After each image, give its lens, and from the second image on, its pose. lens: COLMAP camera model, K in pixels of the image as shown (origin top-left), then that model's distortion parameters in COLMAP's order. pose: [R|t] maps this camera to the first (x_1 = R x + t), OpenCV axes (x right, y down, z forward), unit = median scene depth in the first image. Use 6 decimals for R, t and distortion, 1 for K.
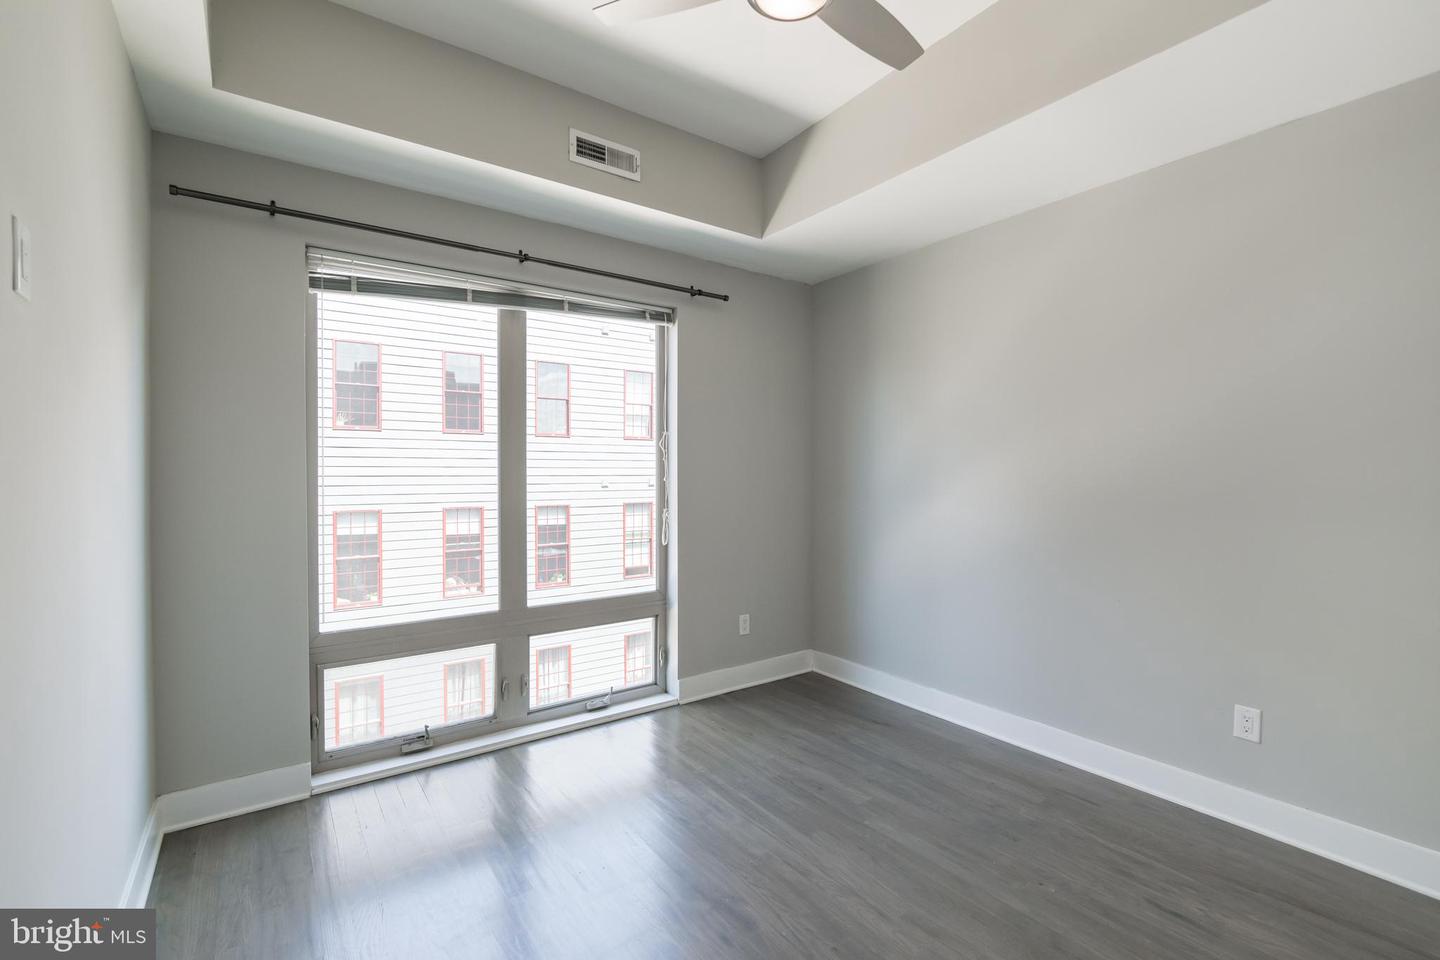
lens RADIAL K [[644.0, 0, 726.1], [0, 644.0, 478.7], [0, 0, 1]] dist [-0.011147, -0.000043]
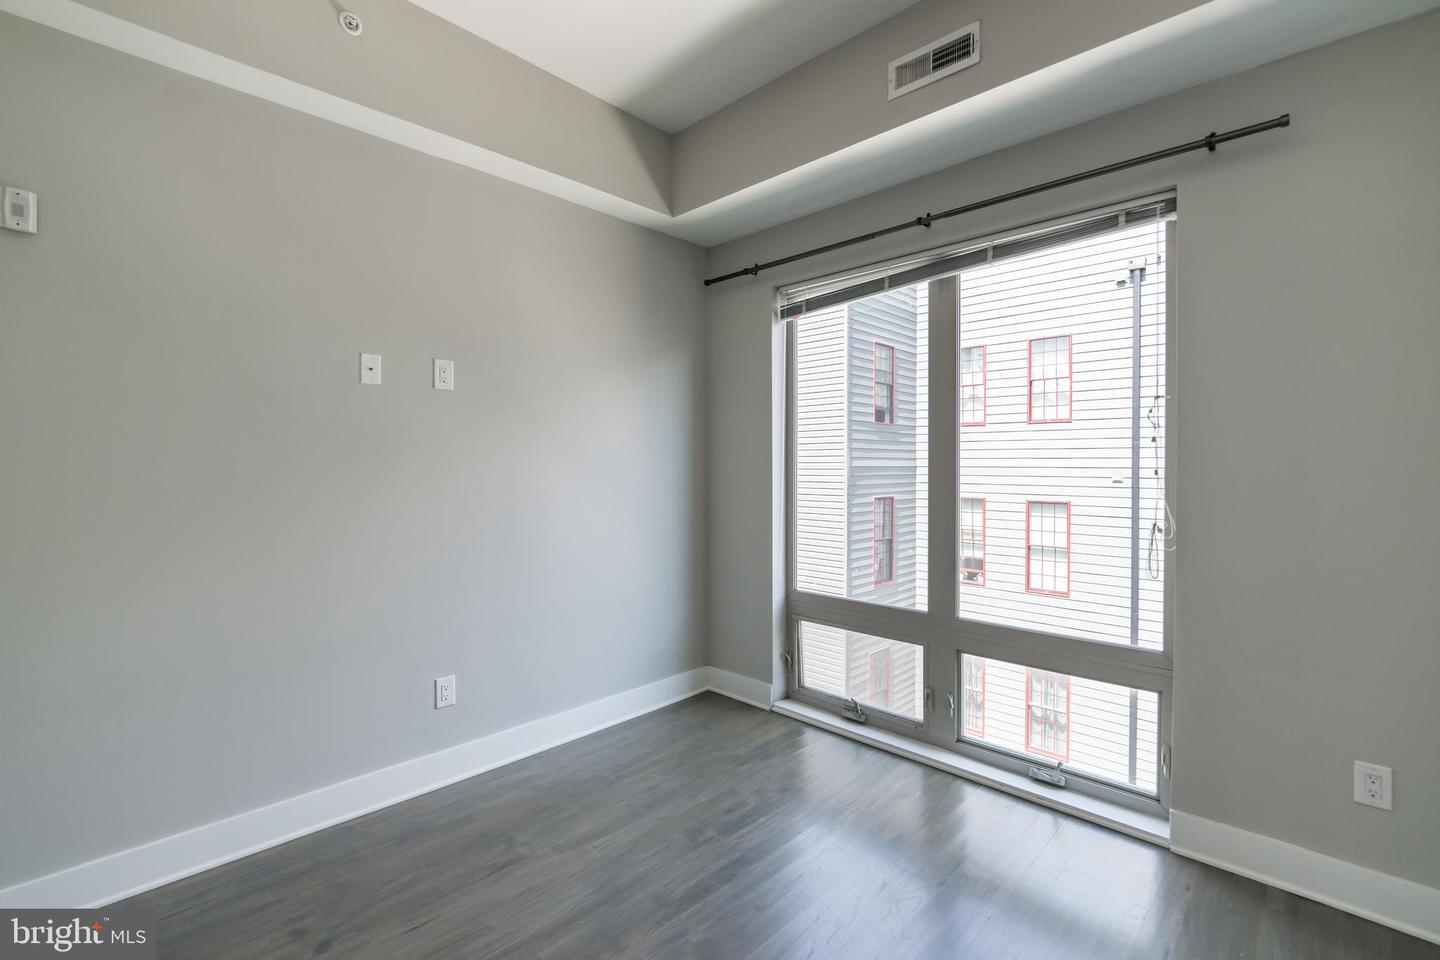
lens RADIAL K [[657.6, 0, 716.7], [0, 657.6, 473.2], [0, 0, 1]] dist [-0.009890, -0.000188]
pose [[0.139326, 0.016567, -0.990108, 0.530278], [-0.006181, 0.999855, 0.015860, -0.006635], [0.990227, 0.003910, 0.139409, 0.568535]]
